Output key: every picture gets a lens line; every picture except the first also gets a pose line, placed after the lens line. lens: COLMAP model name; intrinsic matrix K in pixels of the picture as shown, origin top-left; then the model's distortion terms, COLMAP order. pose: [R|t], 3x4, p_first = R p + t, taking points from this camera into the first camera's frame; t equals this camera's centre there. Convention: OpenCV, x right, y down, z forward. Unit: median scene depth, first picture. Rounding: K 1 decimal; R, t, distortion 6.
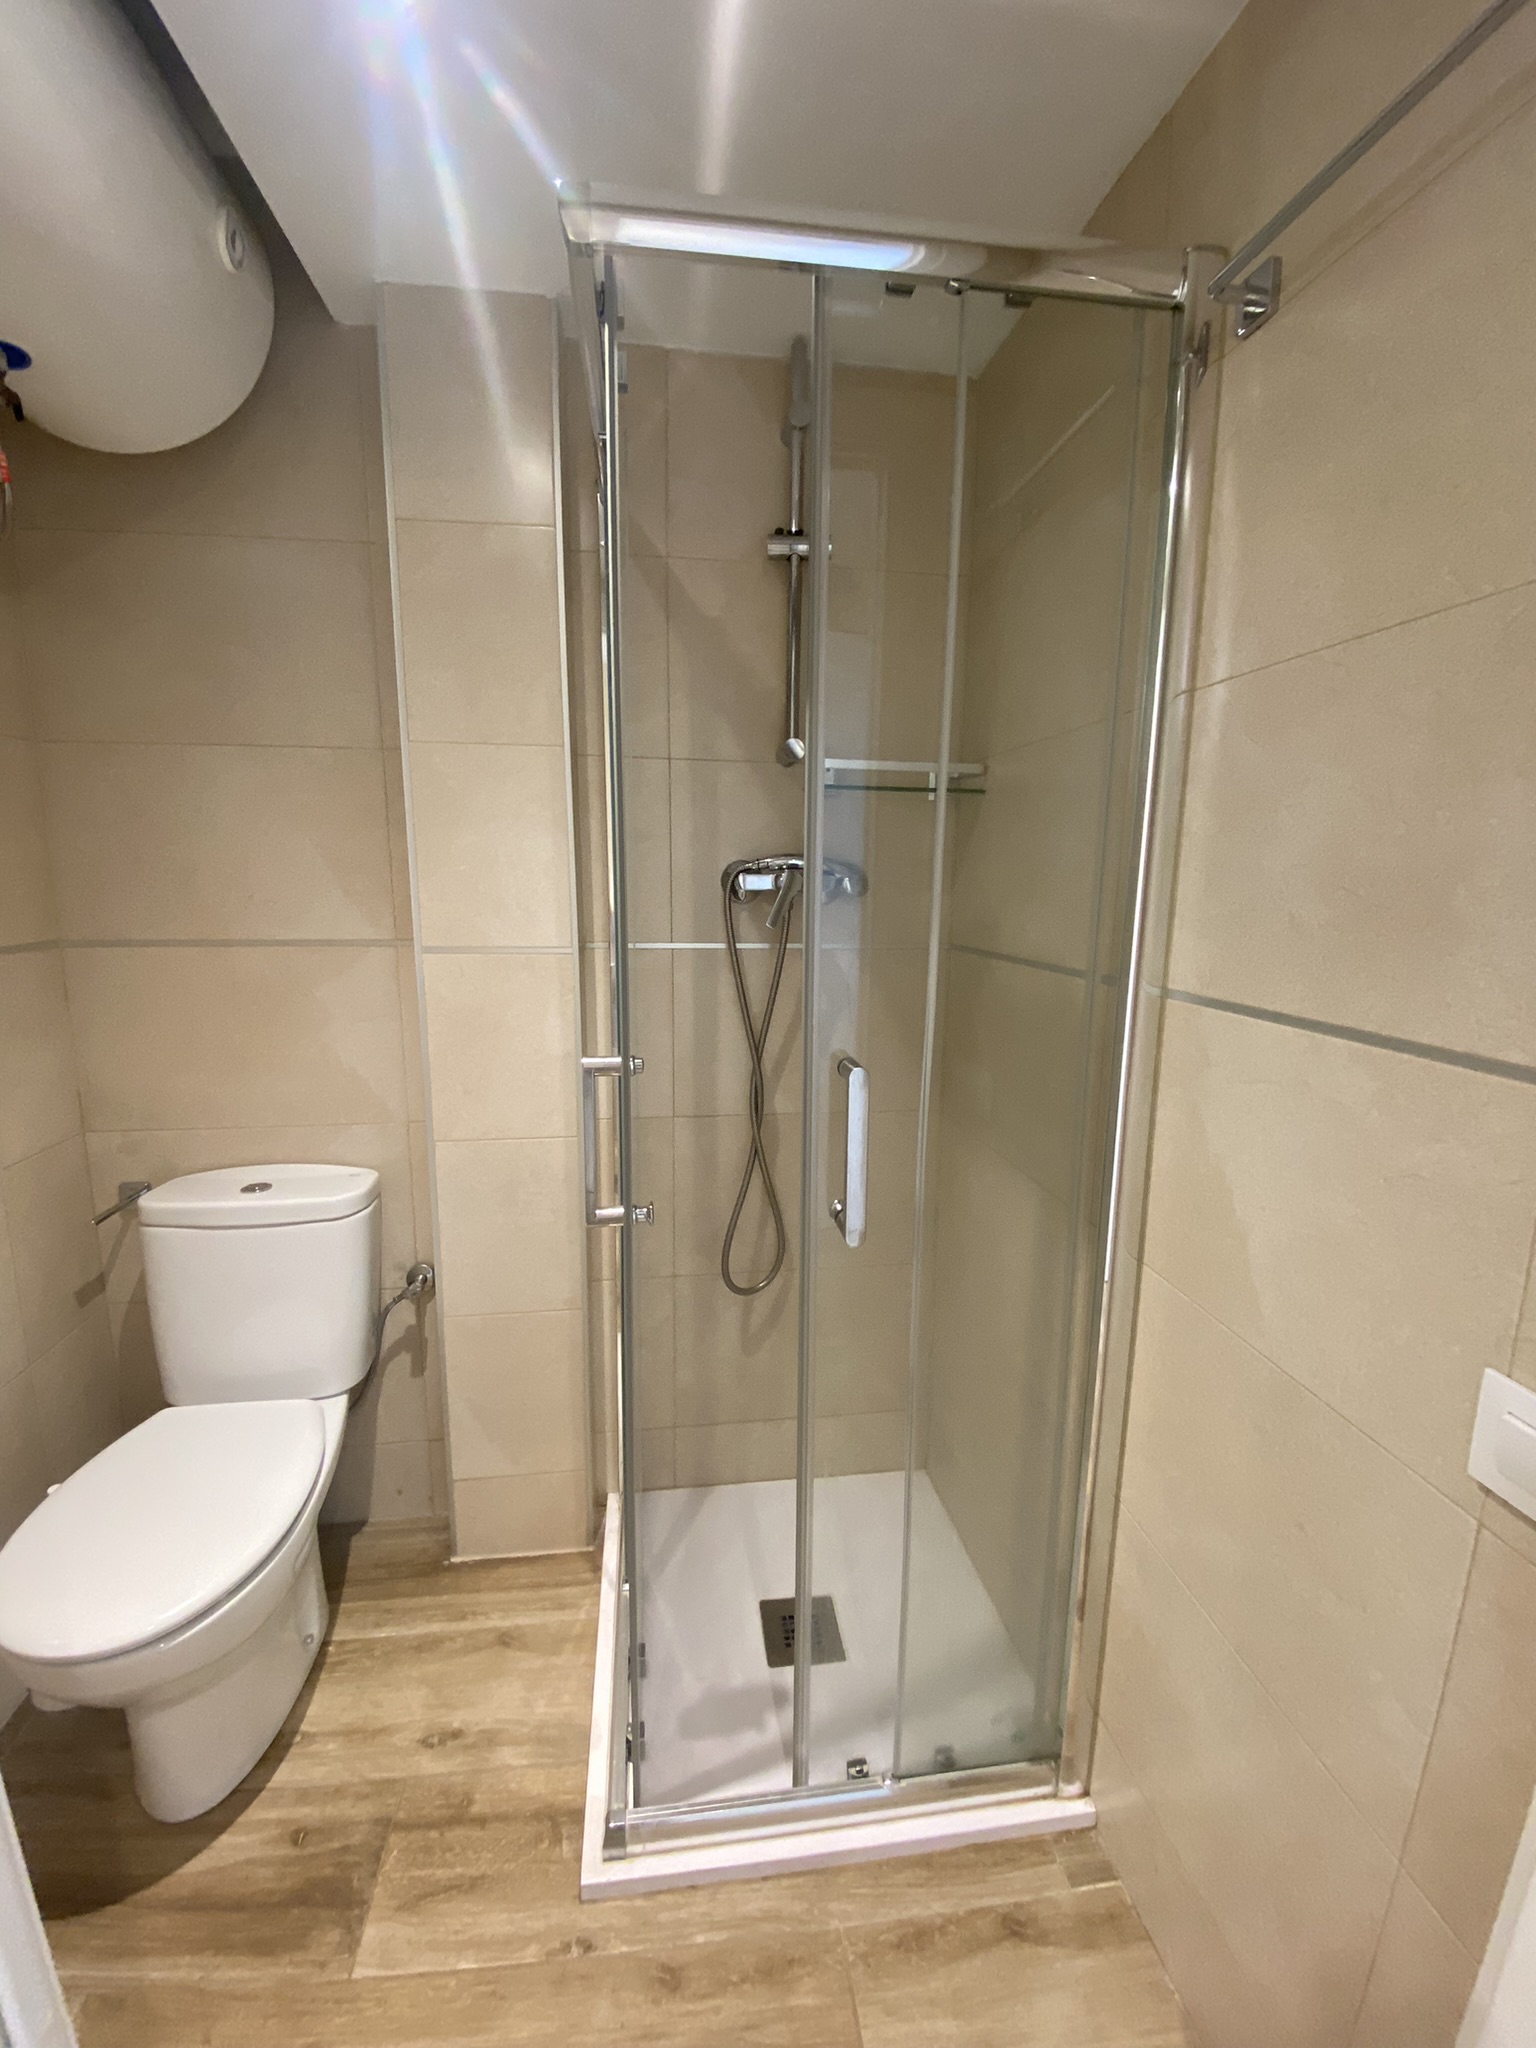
lens RADIAL K [[830.4, 0, 768.0], [0, 830.4, 1024.0], [0, 0, 1]] dist [0.018467, -0.019708]
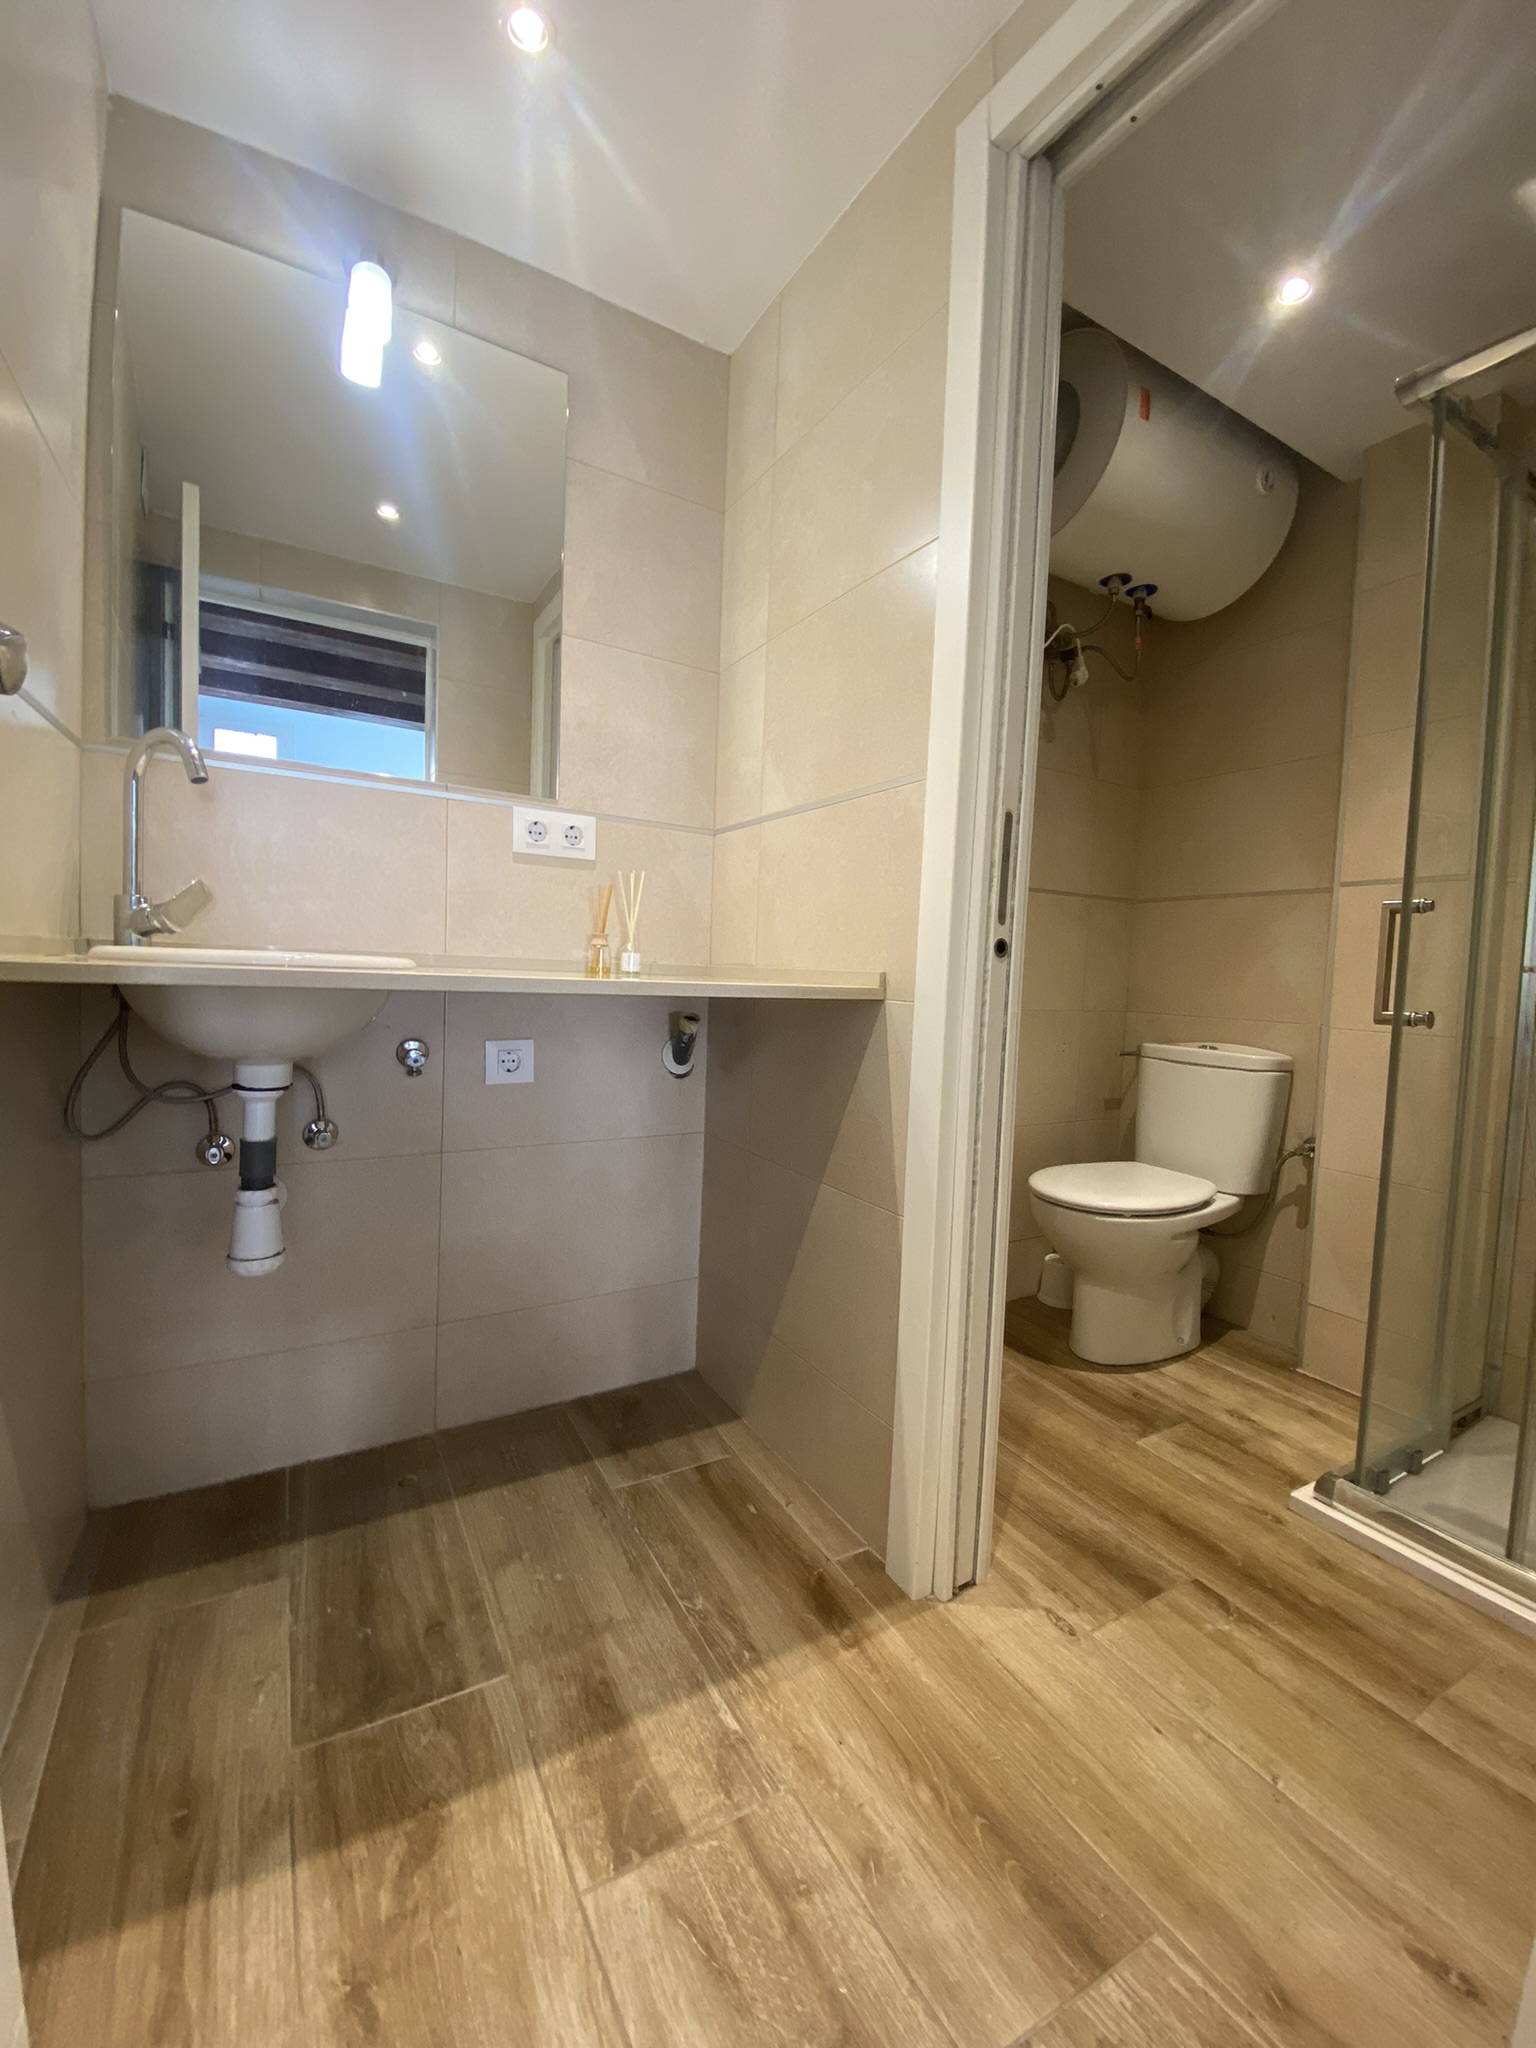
lens RADIAL K [[830.4, 0, 768.0], [0, 830.4, 1024.0], [0, 0, 1]] dist [0.018467, -0.019708]
pose [[0.387481, 0.063954, -0.919657, 0.592210], [-0.190567, 0.981600, -0.012031, 0.397714], [0.901966, 0.179918, 0.392539, -0.425814]]
